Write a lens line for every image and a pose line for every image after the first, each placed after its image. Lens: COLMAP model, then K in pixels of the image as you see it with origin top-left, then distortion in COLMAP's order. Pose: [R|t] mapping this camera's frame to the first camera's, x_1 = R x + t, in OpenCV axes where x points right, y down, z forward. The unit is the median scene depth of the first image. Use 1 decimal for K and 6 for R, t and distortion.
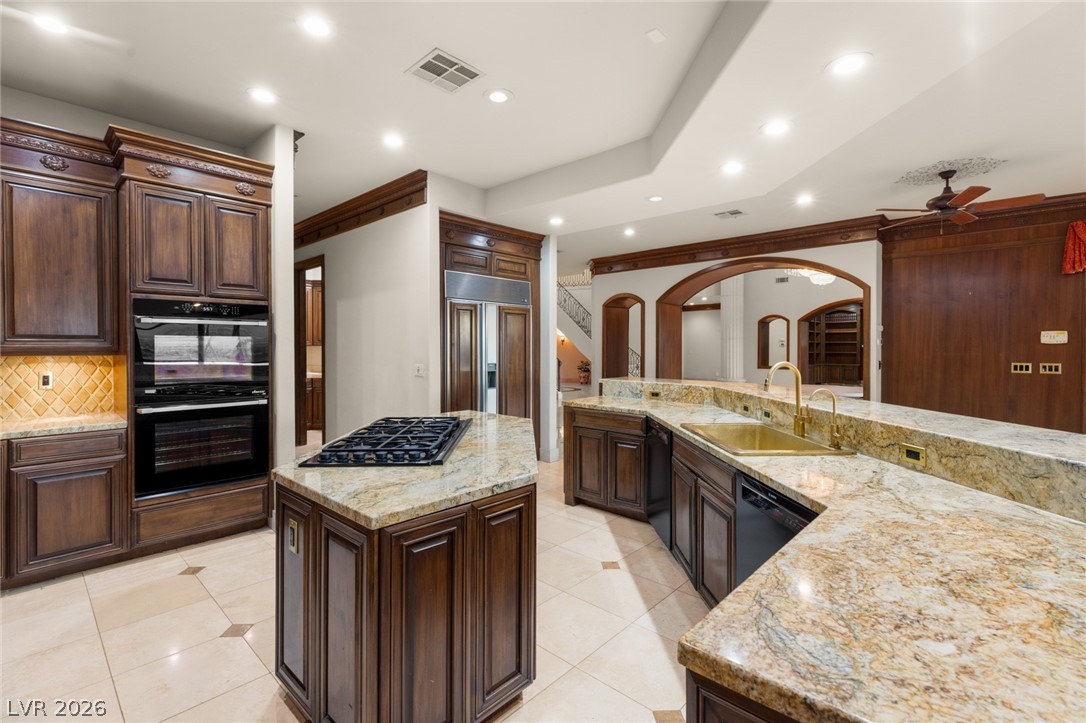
lens RADIAL K [[498.5, 0, 547.6], [0, 498.5, 351.5], [0, 0, 1]] dist [0.009717, -0.003614]
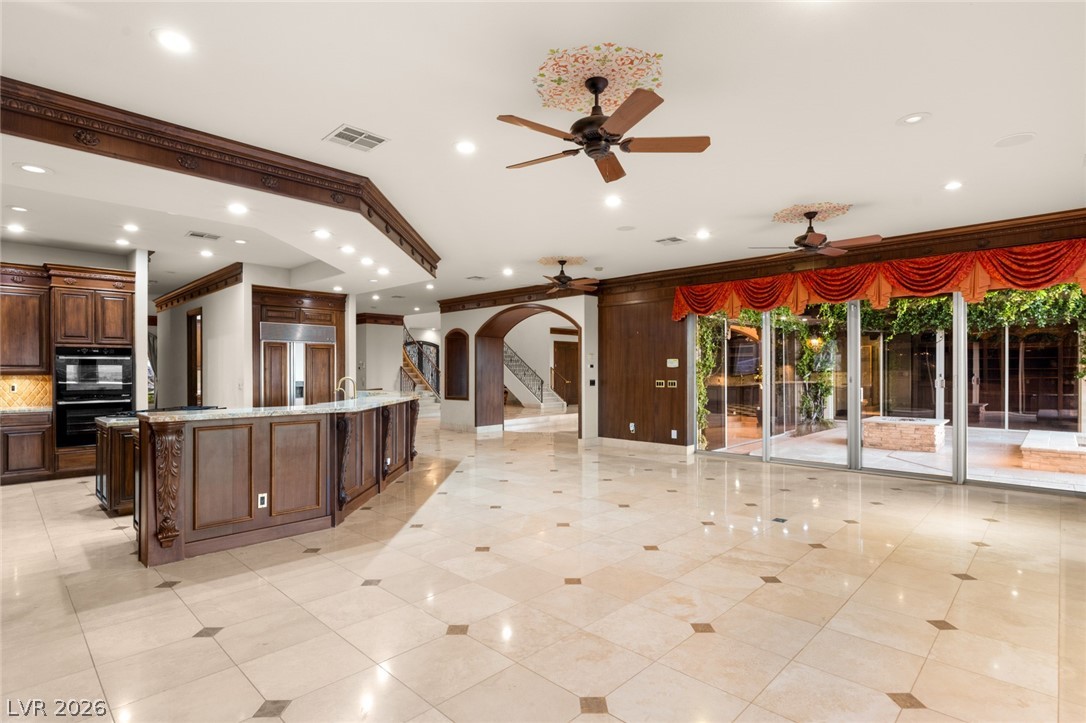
lens RADIAL K [[541.7, 0, 551.8], [0, 541.7, 370.9], [0, 0, 1]] dist [-0.015777, 0.005067]
pose [[0.999528, -0.001994, -0.030644, 1.038523], [0.001800, 0.999978, -0.006354, 0.006230], [0.030656, 0.006296, 0.999510, -0.918092]]
